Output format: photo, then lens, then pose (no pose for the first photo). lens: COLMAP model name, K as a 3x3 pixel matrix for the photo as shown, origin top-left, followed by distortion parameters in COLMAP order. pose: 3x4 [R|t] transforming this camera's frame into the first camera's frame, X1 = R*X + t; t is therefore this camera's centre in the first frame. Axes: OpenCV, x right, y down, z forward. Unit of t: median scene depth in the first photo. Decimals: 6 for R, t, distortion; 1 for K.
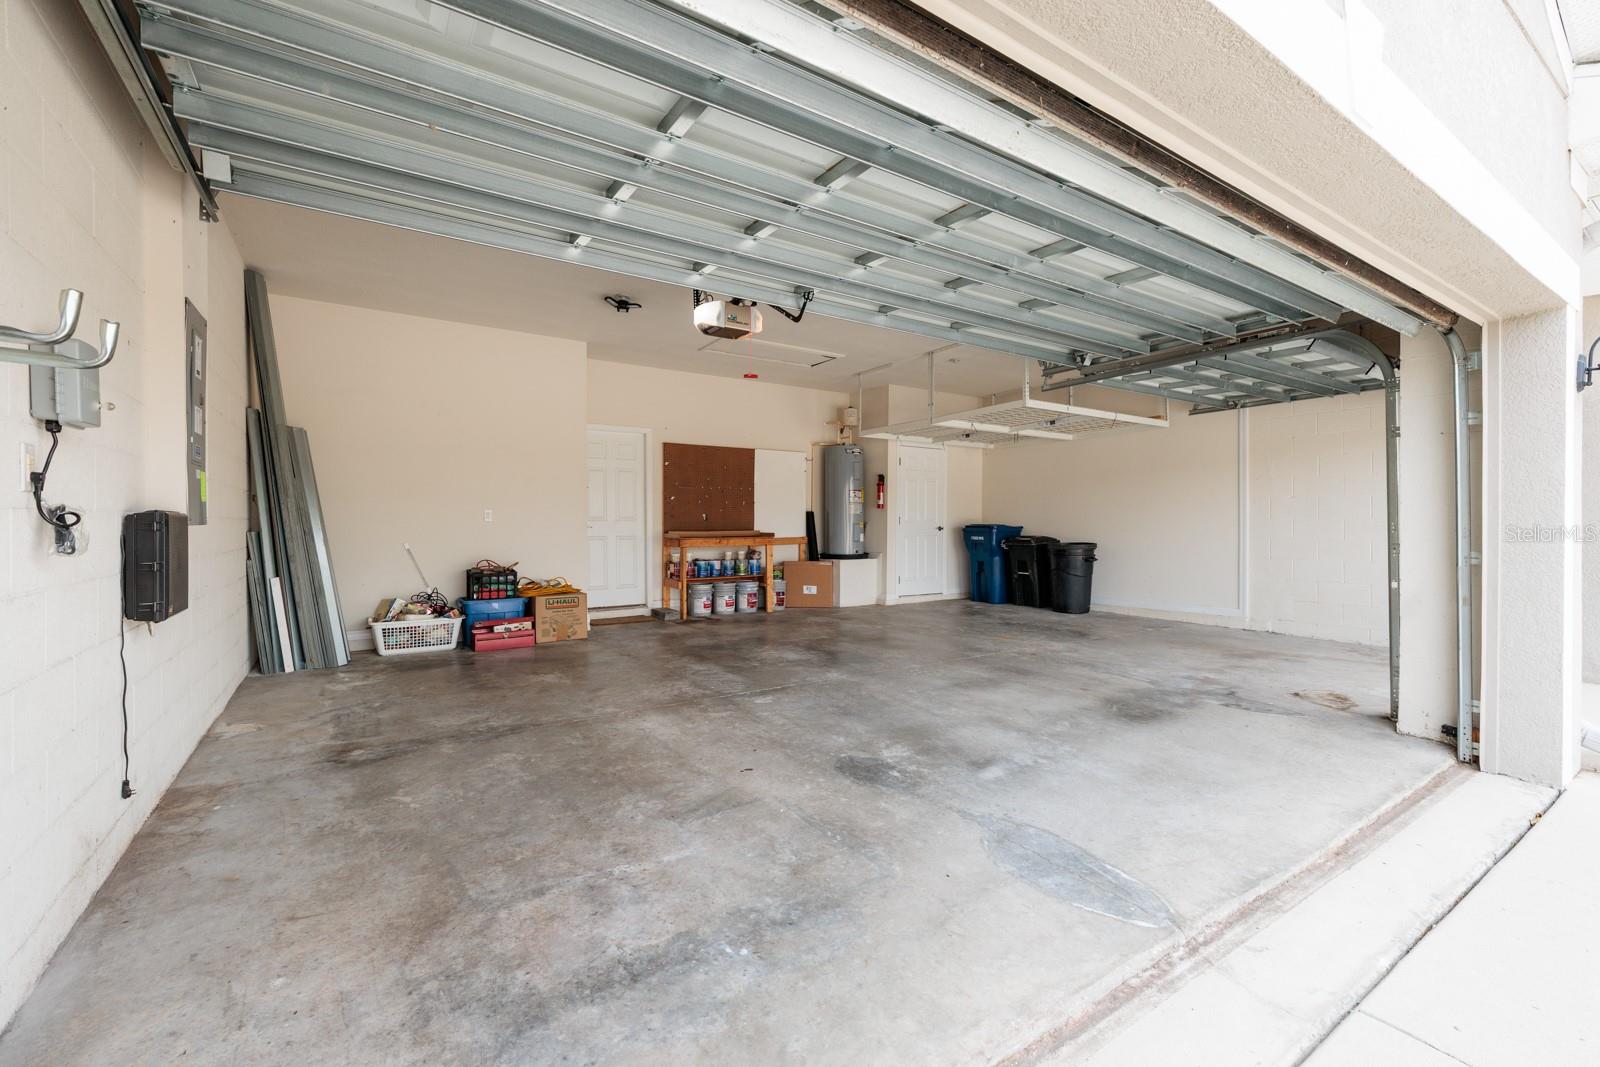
lens RADIAL K [[672.3, 0, 800.0], [0, 672.3, 533.5], [0, 0, 1]] dist [-0.000441, 0.000011]
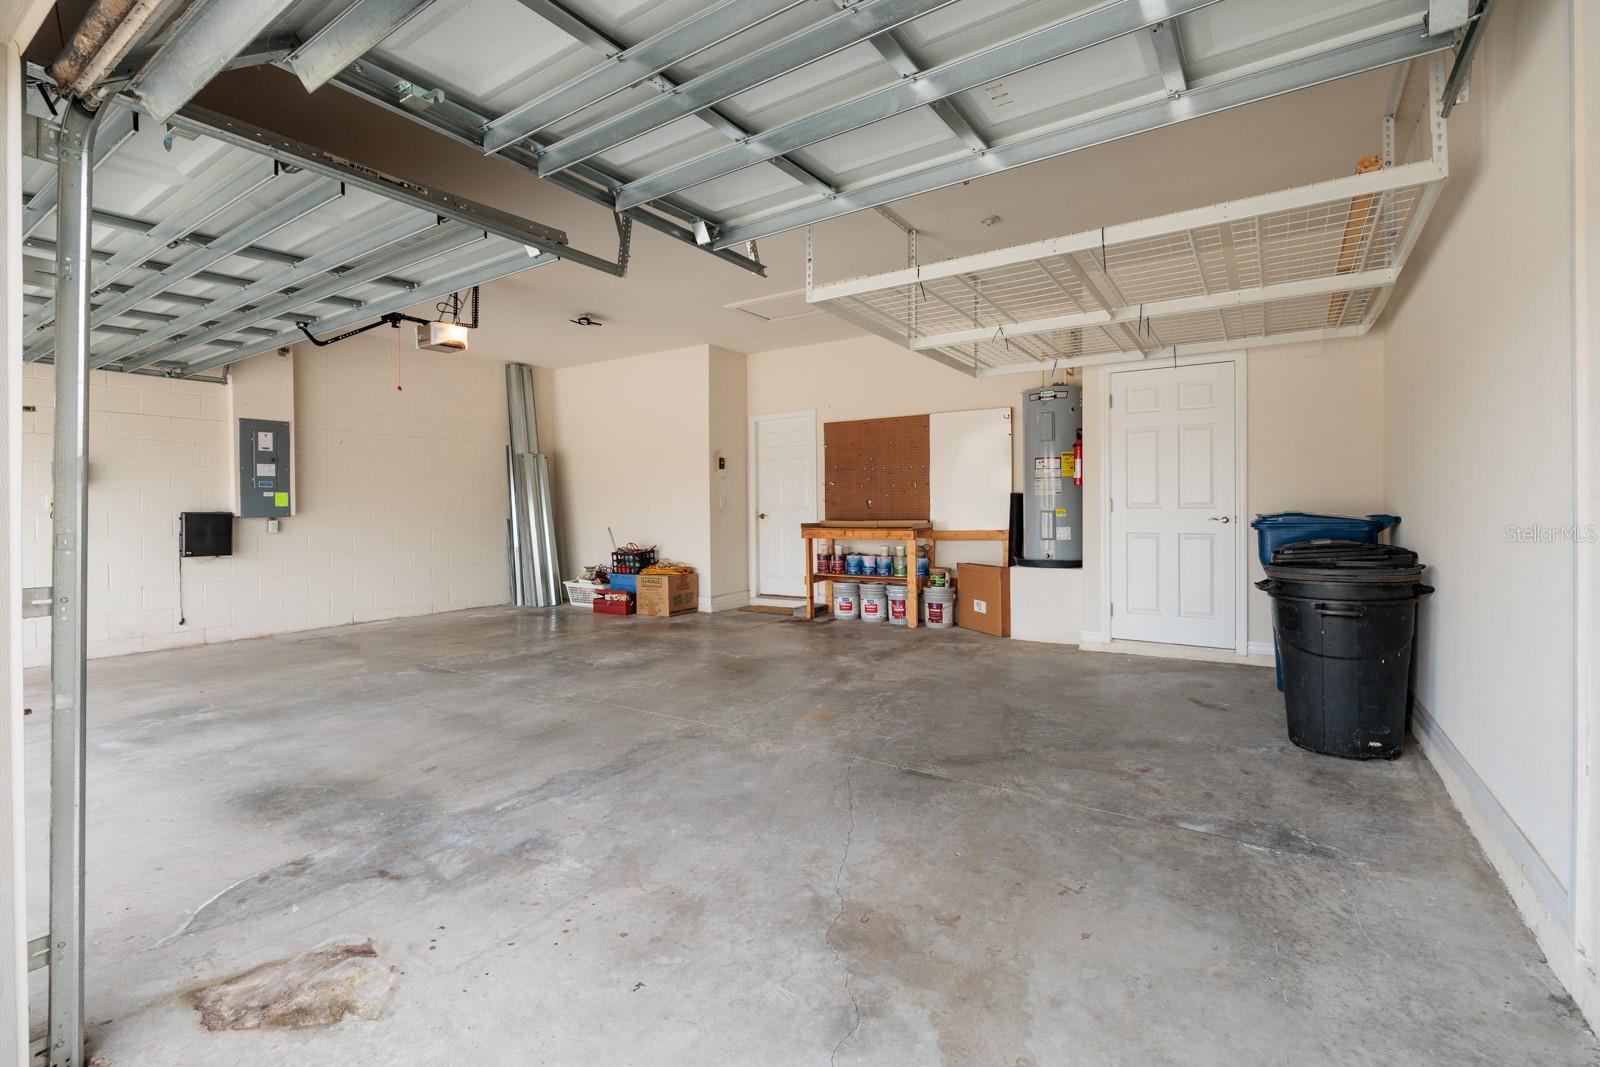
lens RADIAL K [[715.0, 0, 801.6], [0, 715.0, 517.3], [0, 0, 1]] dist [-0.003131, -0.000196]
pose [[0.391700, 0.006288, -0.920072, 0.650495], [-0.003923, 0.999979, 0.005164, -0.011879], [0.920085, 0.001586, 0.391716, 0.567418]]
